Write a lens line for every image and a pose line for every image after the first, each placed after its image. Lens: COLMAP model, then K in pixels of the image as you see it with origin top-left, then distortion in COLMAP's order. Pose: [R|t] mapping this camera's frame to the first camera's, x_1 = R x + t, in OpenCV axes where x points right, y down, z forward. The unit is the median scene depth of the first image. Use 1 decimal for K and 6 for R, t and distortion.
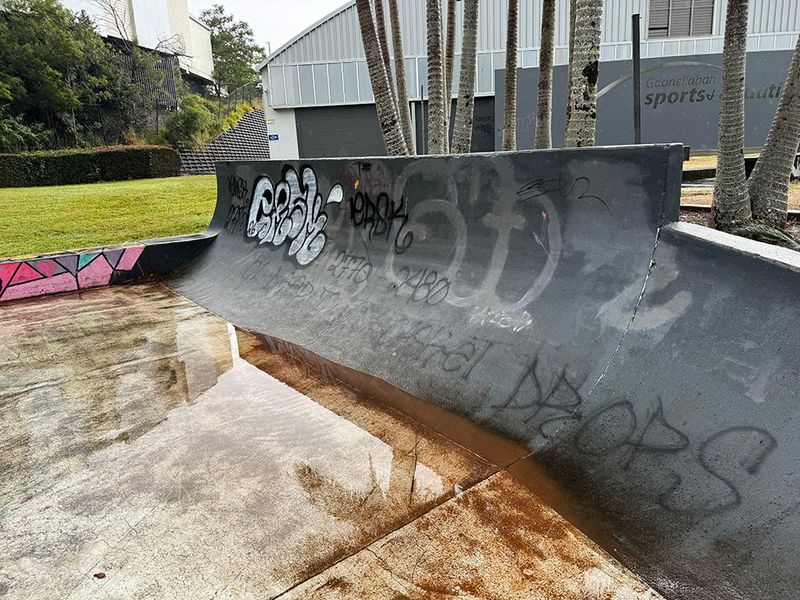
lens RADIAL K [[562.7, 0, 399.7], [0, 562.7, 301.2], [0, 0, 1]] dist [0.009739, -0.012654]
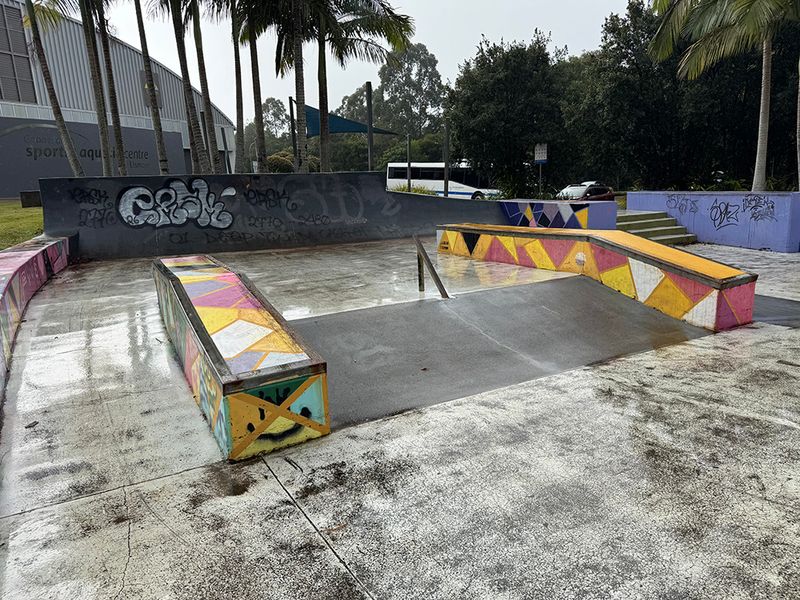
lens RADIAL K [[562.7, 0, 399.0], [0, 562.7, 301.3], [0, 0, 1]] dist [0.009739, -0.012654]
pose [[0.303723, -0.161255, 0.939015, -1.735752], [0.257274, 0.962842, 0.082132, 0.164359], [-0.917367, 0.216639, 0.333924, -0.138248]]
